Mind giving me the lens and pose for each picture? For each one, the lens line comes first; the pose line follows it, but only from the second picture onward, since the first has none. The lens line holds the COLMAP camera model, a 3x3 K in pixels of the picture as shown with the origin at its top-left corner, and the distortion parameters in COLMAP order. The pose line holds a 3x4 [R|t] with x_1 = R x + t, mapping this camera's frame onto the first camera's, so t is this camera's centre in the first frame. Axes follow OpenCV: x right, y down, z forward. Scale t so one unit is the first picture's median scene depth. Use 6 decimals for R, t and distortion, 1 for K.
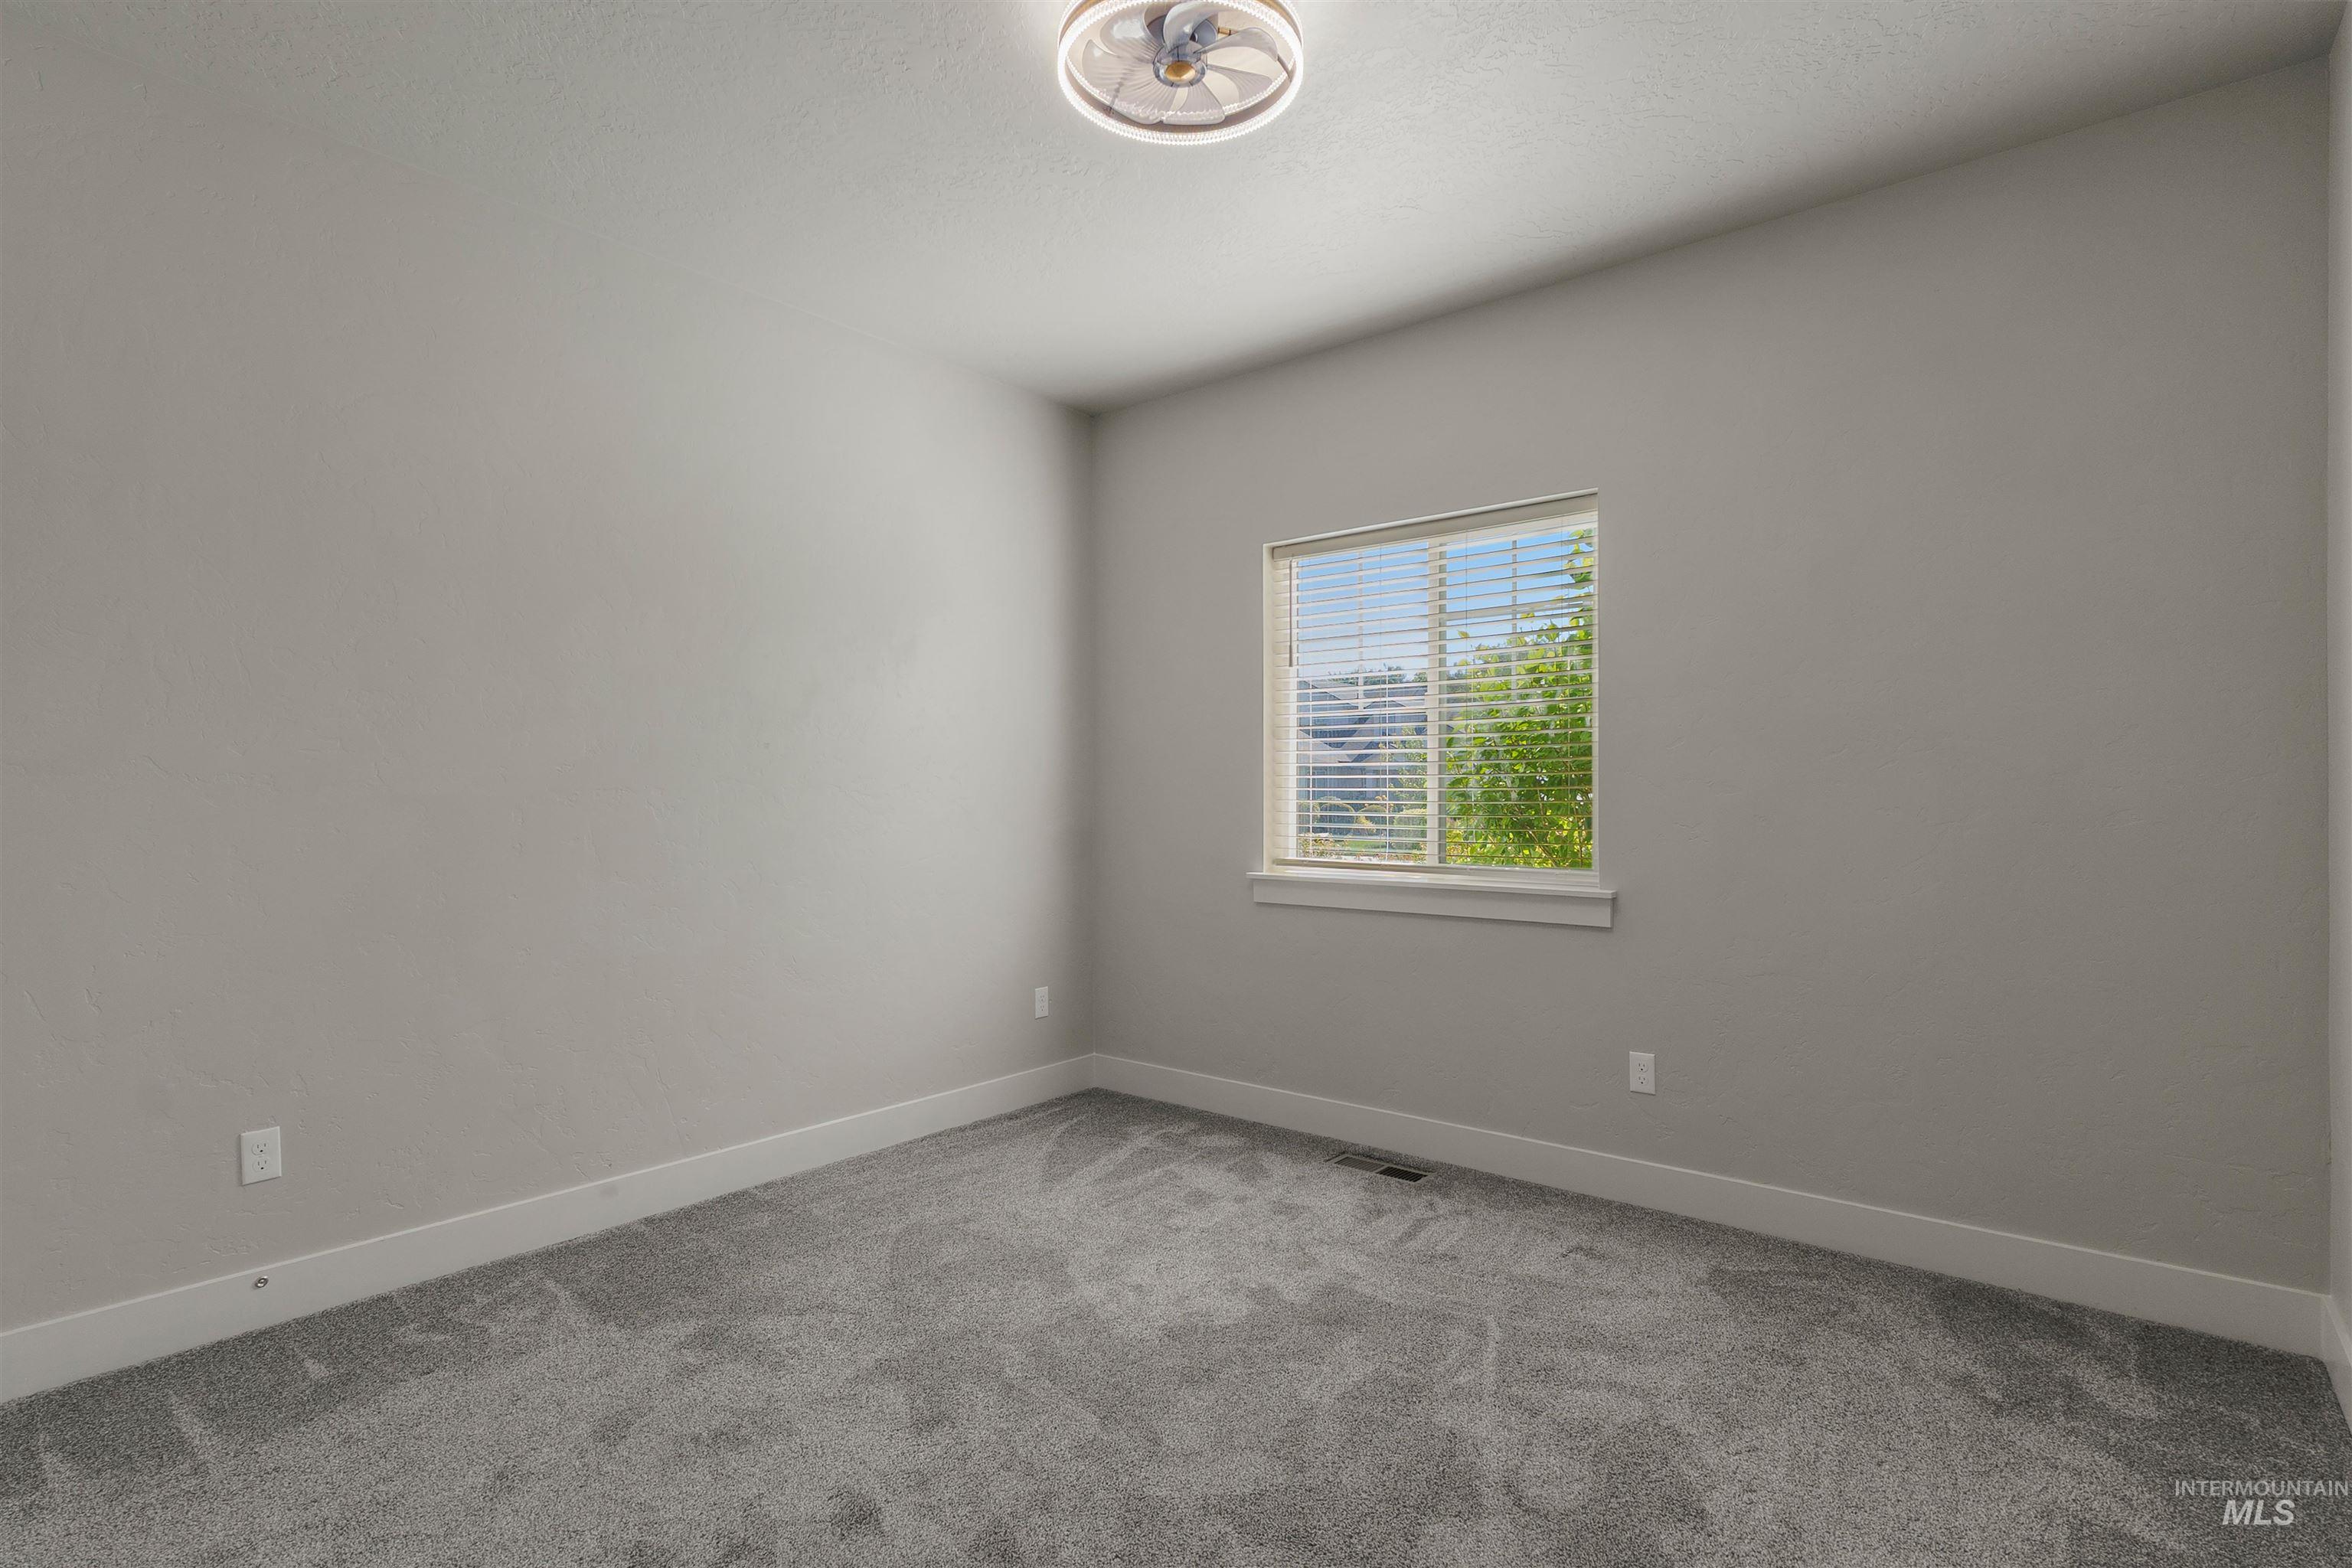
lens RADIAL K [[1123.4, 0, 1162.3], [0, 1123.4, 772.7], [0, 0, 1]] dist [0.000629, 0.000176]
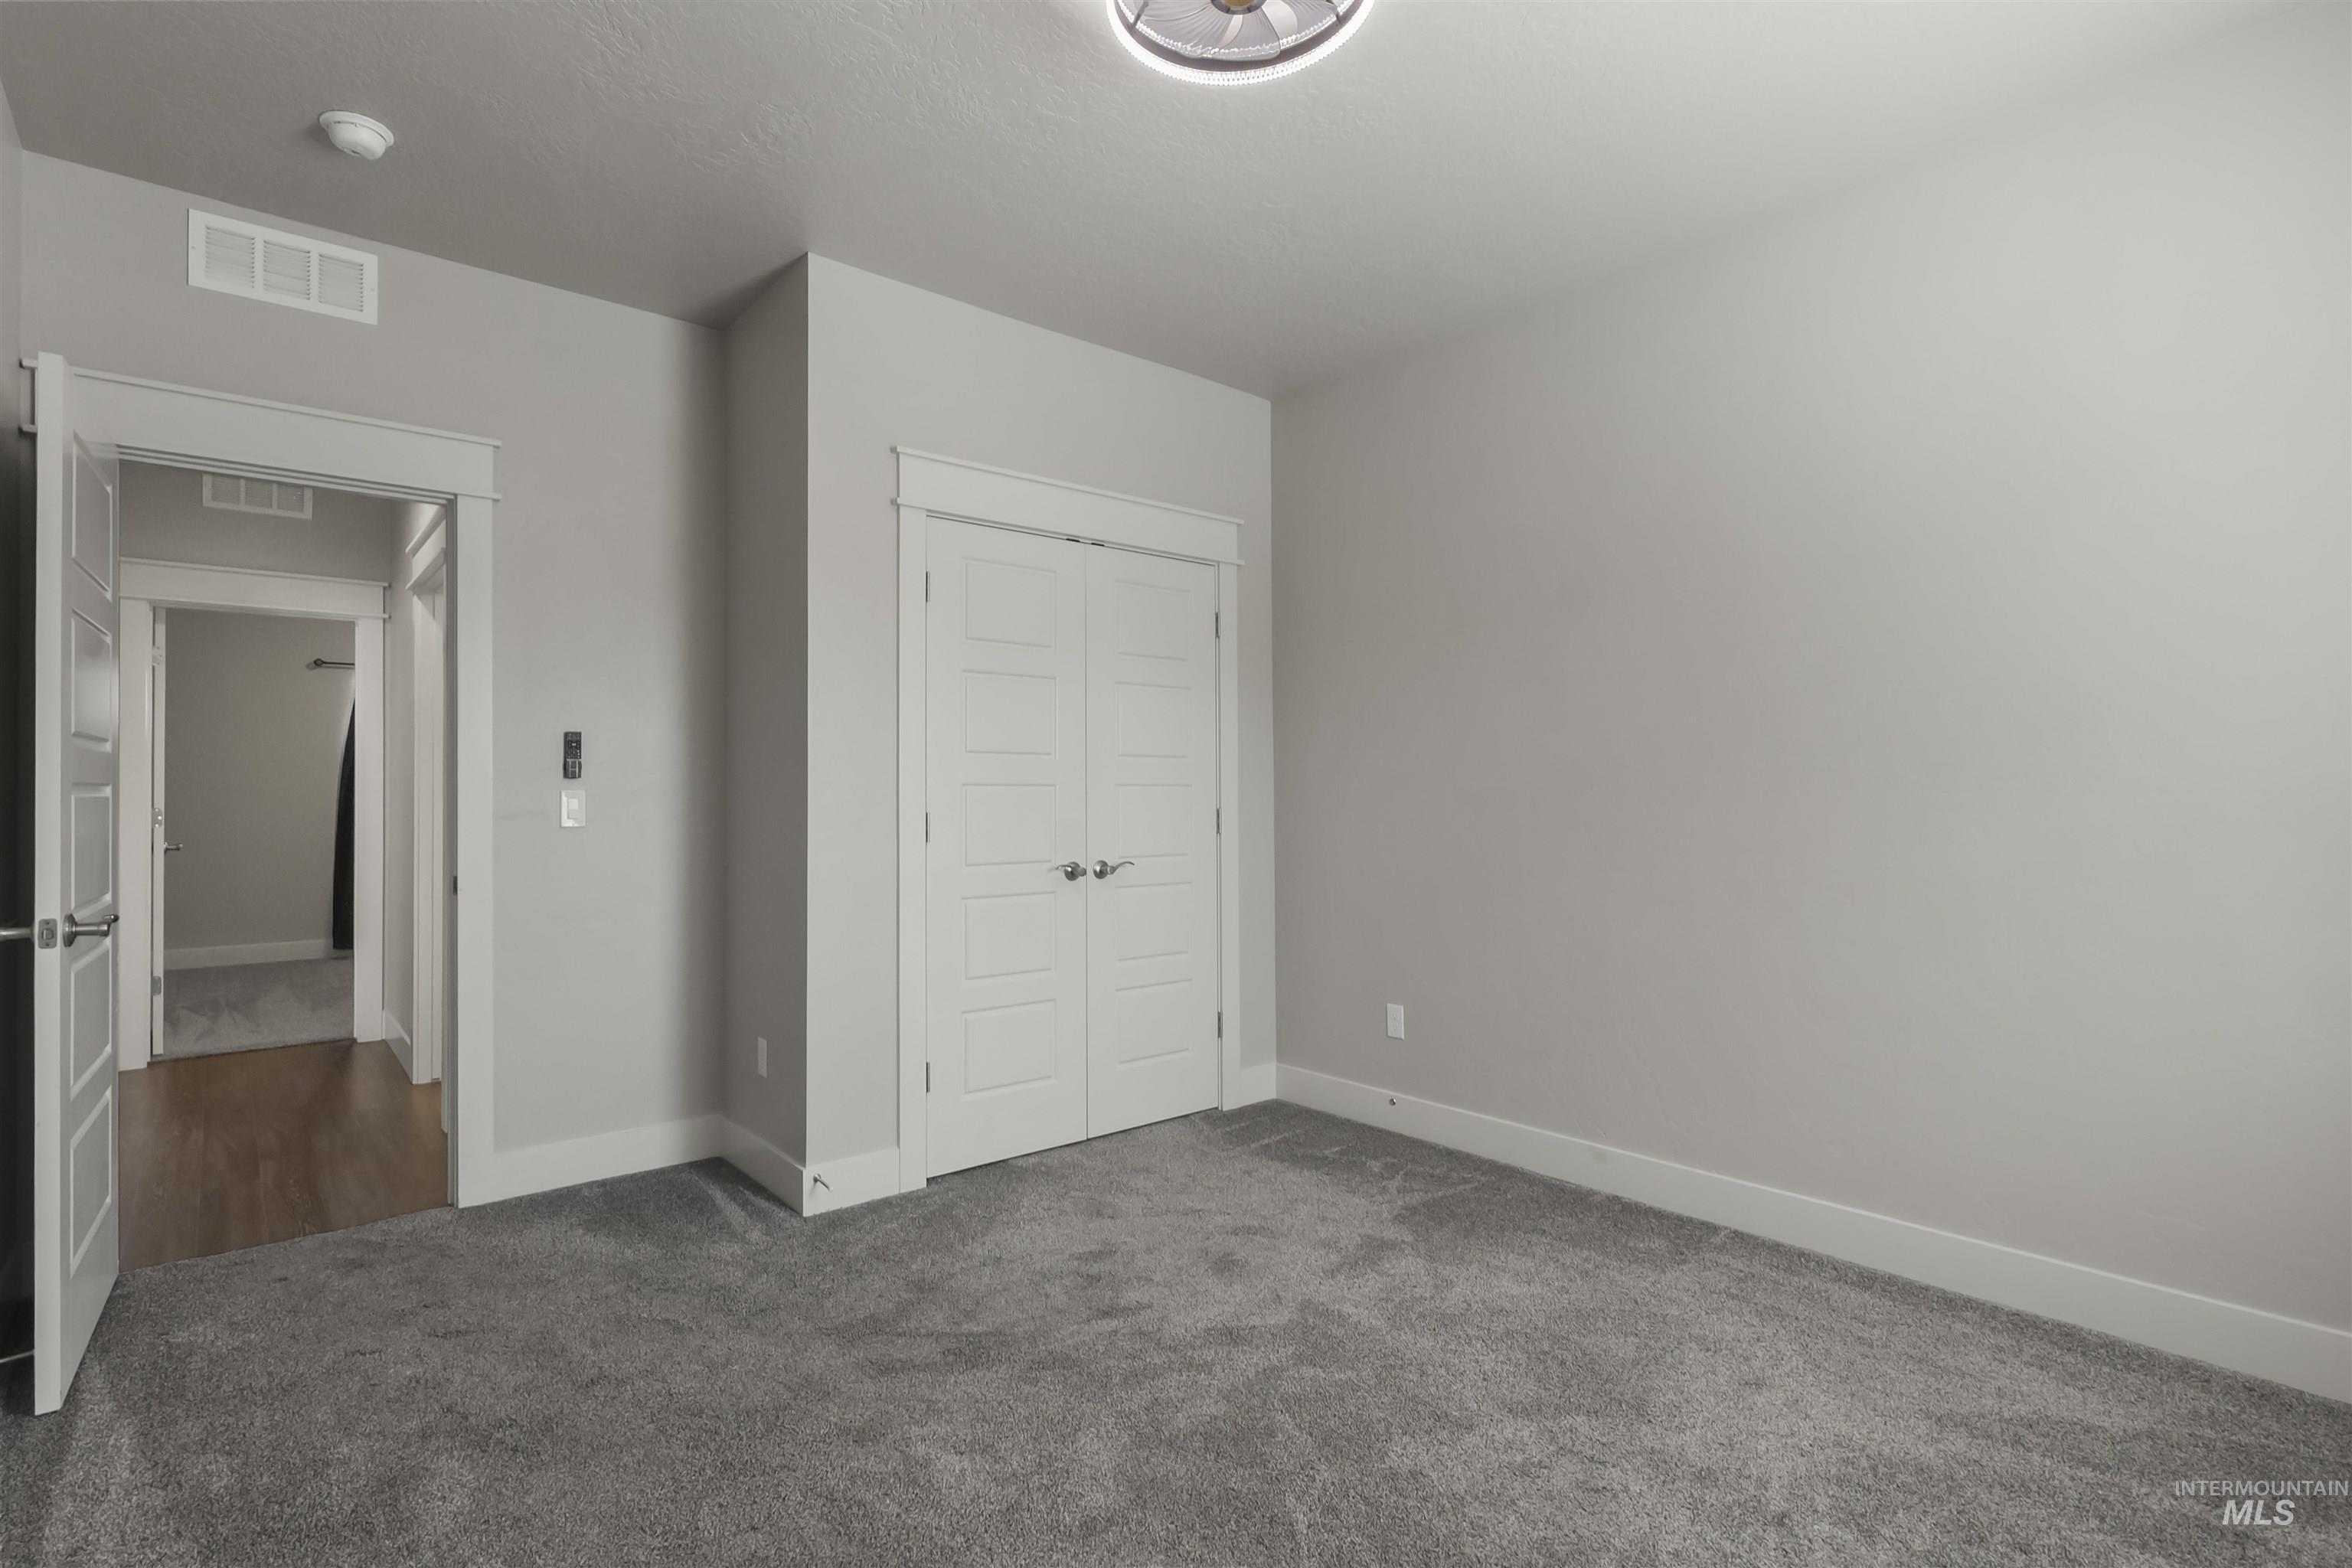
lens RADIAL K [[1123.4, 0, 1162.3], [0, 1123.4, 772.7], [0, 0, 1]] dist [0.000629, 0.000176]
pose [[-0.190197, -0.022178, -0.981495, 0.788920], [0.027539, 0.999231, -0.027915, 0.028542], [0.981360, -0.032339, -0.189440, 0.975474]]
